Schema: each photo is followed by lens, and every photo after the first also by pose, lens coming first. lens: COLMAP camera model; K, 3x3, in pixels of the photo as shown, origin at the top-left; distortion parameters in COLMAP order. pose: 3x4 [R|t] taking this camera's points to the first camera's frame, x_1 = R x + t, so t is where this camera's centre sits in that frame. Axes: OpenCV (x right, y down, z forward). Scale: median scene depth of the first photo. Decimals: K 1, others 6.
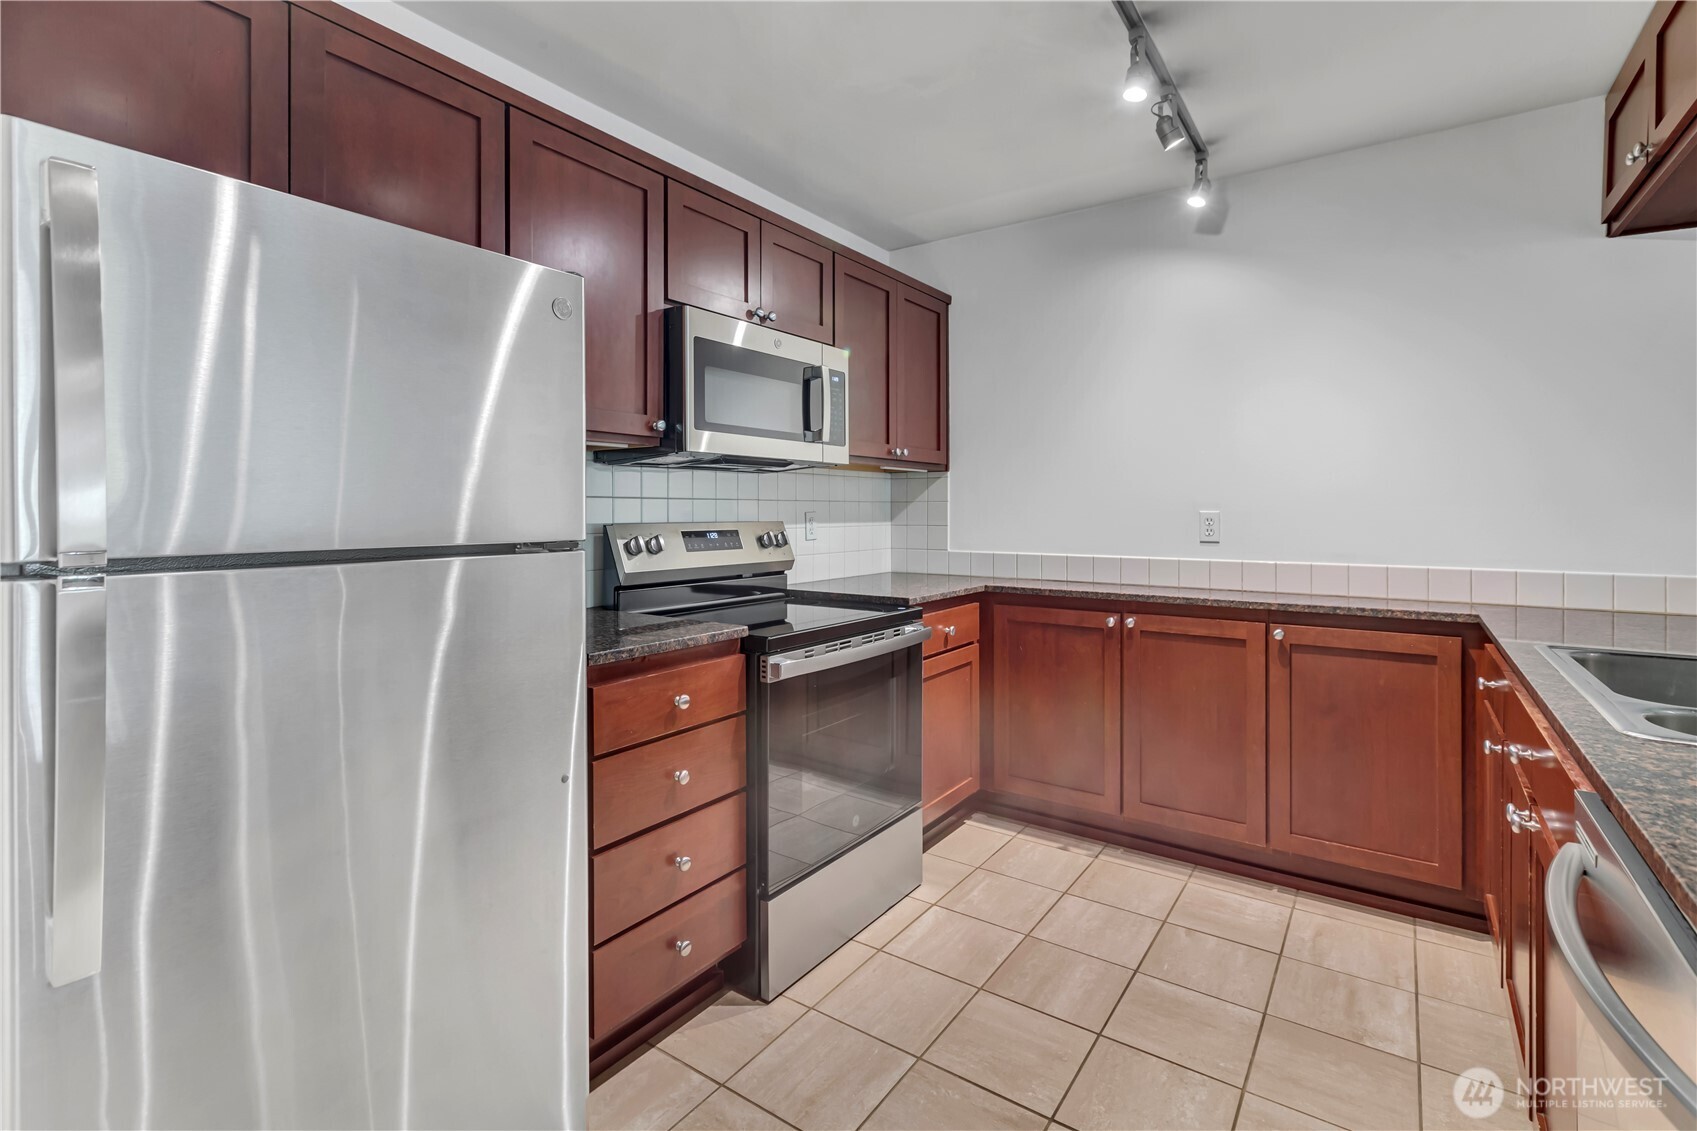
lens RADIAL K [[786.6, 0, 881.6], [0, 786.6, 520.3], [0, 0, 1]] dist [-0.002825, -0.000542]
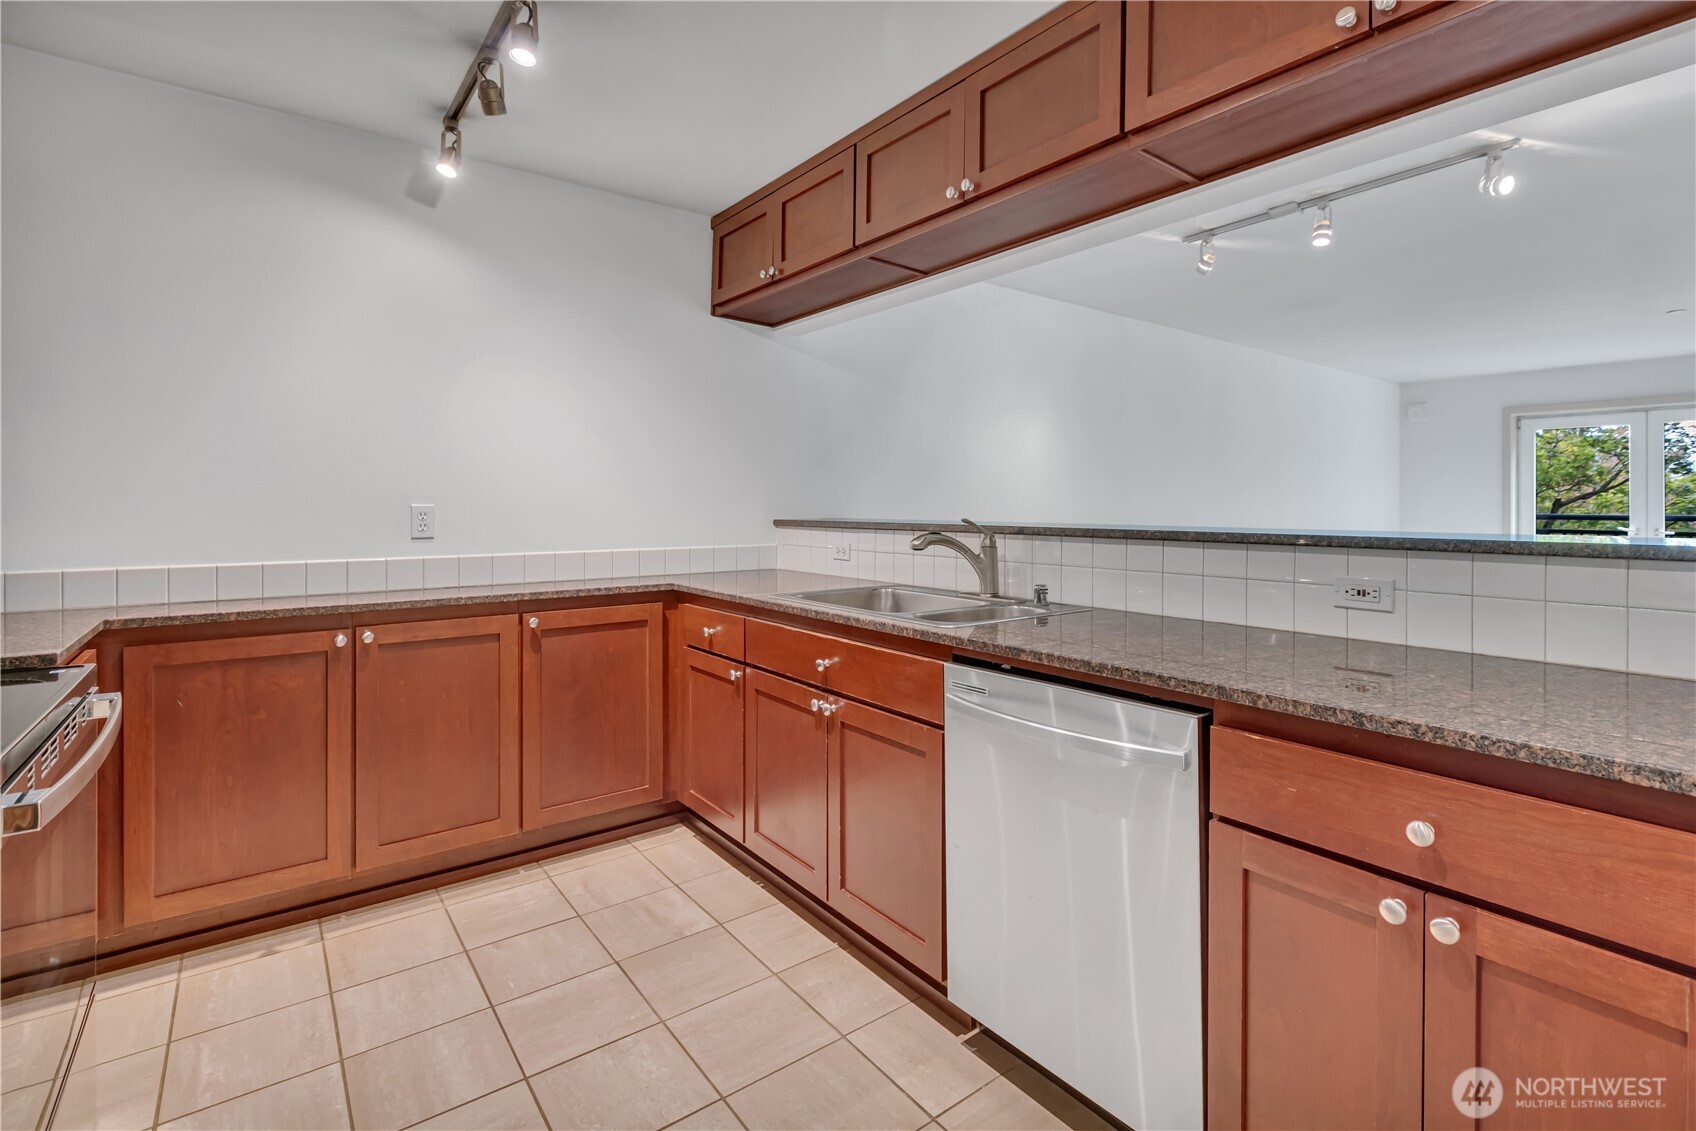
lens RADIAL K [[793.7, 0, 859.0], [0, 793.7, 513.8], [0, 0, 1]] dist [0.001312, -0.000143]
pose [[0.316765, -0.012907, 0.948416, -0.351061], [0.013702, 0.999865, 0.009030, -0.002707], [-0.948405, 0.010135, 0.316899, 0.251757]]
